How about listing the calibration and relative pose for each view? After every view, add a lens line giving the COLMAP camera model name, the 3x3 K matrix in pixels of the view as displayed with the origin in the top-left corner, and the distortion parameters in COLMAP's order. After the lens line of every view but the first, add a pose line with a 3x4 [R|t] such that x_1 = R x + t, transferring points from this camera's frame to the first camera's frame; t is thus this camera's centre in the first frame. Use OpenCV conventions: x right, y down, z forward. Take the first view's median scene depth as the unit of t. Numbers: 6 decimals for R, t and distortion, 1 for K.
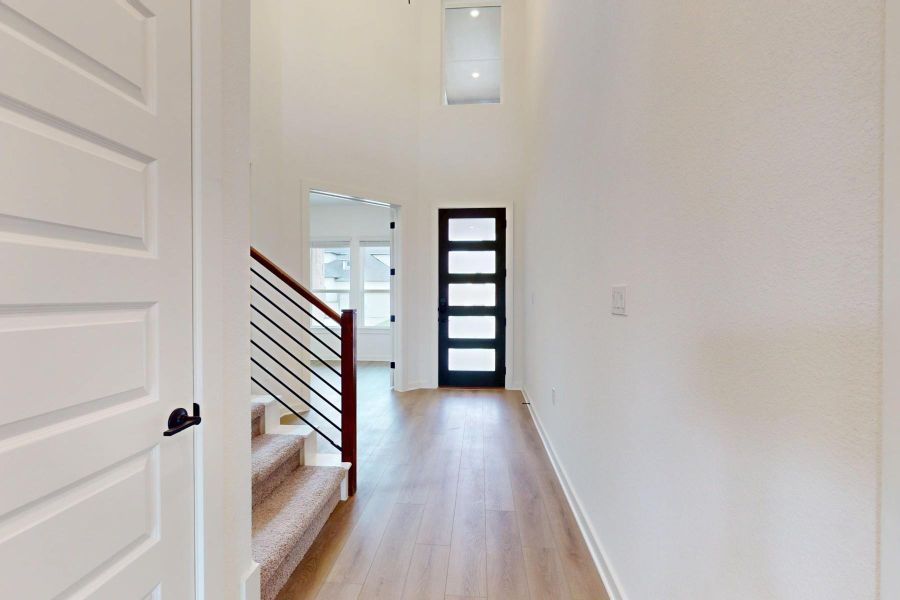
lens RADIAL K [[389.4, 0, 453.1], [0, 389.4, 300.2], [0, 0, 1]] dist [0.000549, 0.000109]
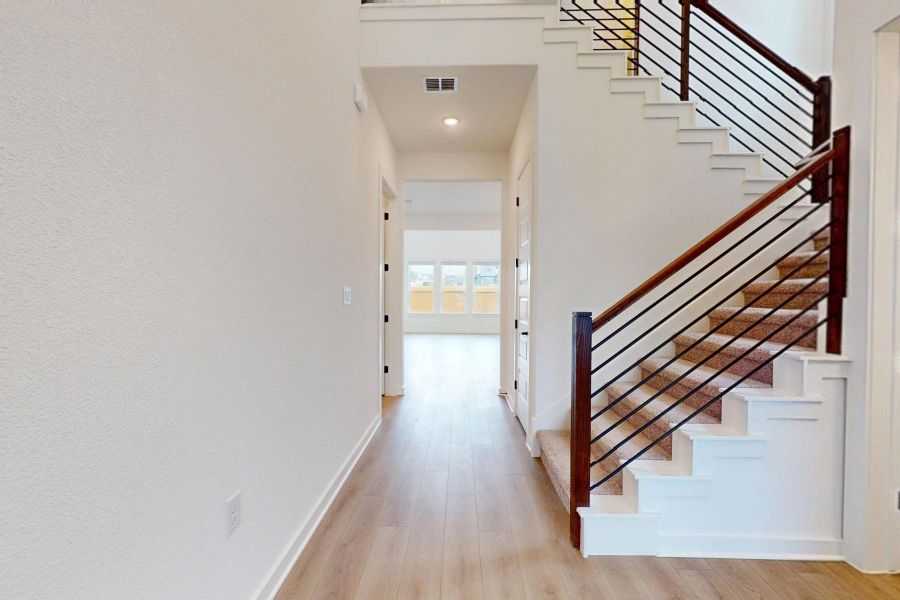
lens RADIAL K [[389.4, 0, 453.1], [0, 389.4, 300.2], [0, 0, 1]] dist [0.000549, 0.000109]
pose [[-0.998699, -0.006659, -0.050551, 0.018928], [-0.007897, 0.999673, 0.024338, -0.010208], [0.050372, 0.024706, -0.998425, 1.012734]]
